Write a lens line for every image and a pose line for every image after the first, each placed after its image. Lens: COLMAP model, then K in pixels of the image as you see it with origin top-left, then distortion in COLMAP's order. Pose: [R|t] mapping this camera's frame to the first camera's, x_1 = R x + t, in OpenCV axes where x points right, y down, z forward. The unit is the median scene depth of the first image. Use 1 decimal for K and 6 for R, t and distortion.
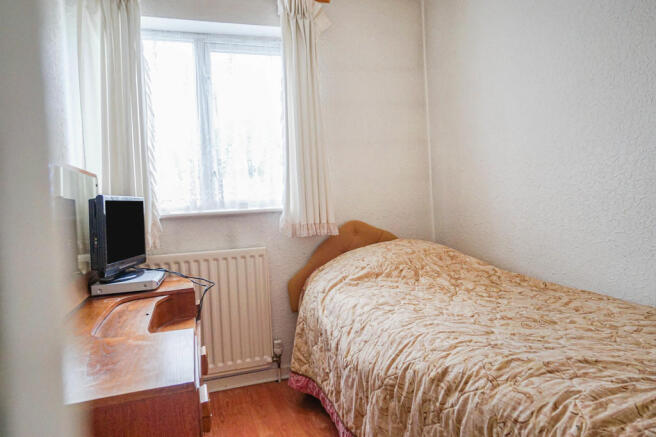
lens RADIAL K [[433.6, 0, 328.0], [0, 433.6, 218.5], [0, 0, 1]] dist [0.003332, 0.002804]
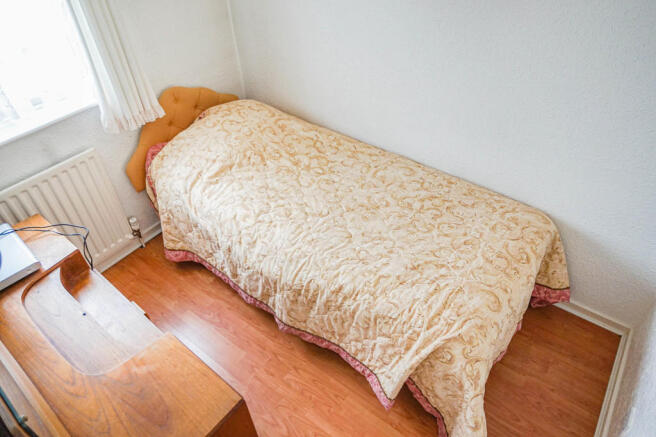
lens RADIAL K [[422.0, 0, 328.0], [0, 422.0, 218.5], [0, 0, 1]] dist [-0.005937, -0.000493]
pose [[0.836282, -0.346462, 0.424966, -0.299811], [0.012720, 0.787112, 0.616679, -0.698923], [-0.548152, -0.510312, 0.662655, 0.080398]]
